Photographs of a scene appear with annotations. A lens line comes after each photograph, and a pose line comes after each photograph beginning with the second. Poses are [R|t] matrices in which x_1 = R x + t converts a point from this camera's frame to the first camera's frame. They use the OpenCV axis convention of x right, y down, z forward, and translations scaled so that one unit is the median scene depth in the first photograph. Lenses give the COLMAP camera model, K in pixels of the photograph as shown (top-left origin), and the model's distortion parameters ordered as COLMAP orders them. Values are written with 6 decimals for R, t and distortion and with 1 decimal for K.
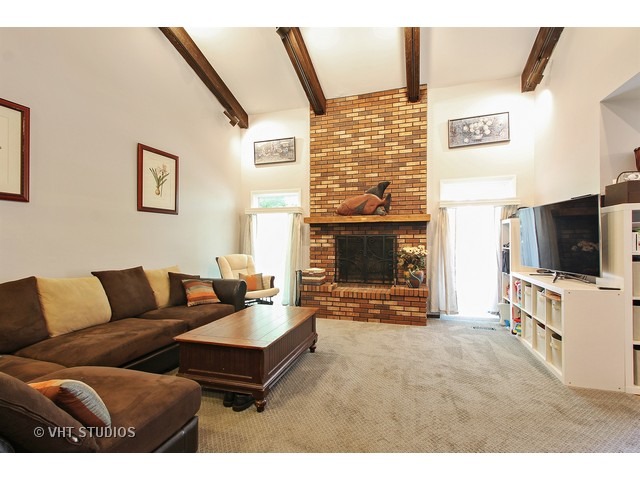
lens RADIAL K [[300.0, 0, 320.7], [0, 300.0, 240.5], [0, 0, 1]] dist [-0.001358, -0.000621]
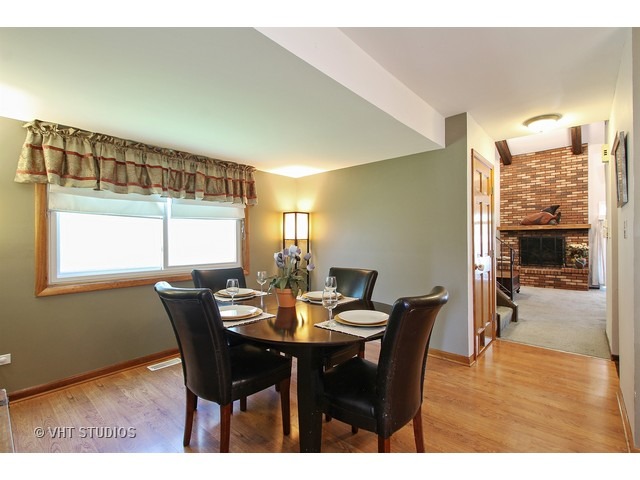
lens RADIAL K [[300.0, 0, 320.4], [0, 300.0, 237.4], [0, 0, 1]] dist [-0.001358, -0.000621]
pose [[0.913983, -0.004724, -0.405724, -0.298197], [0.000216, 0.999938, -0.011157, 0.002643], [0.405752, 0.010110, 0.913927, -1.015242]]
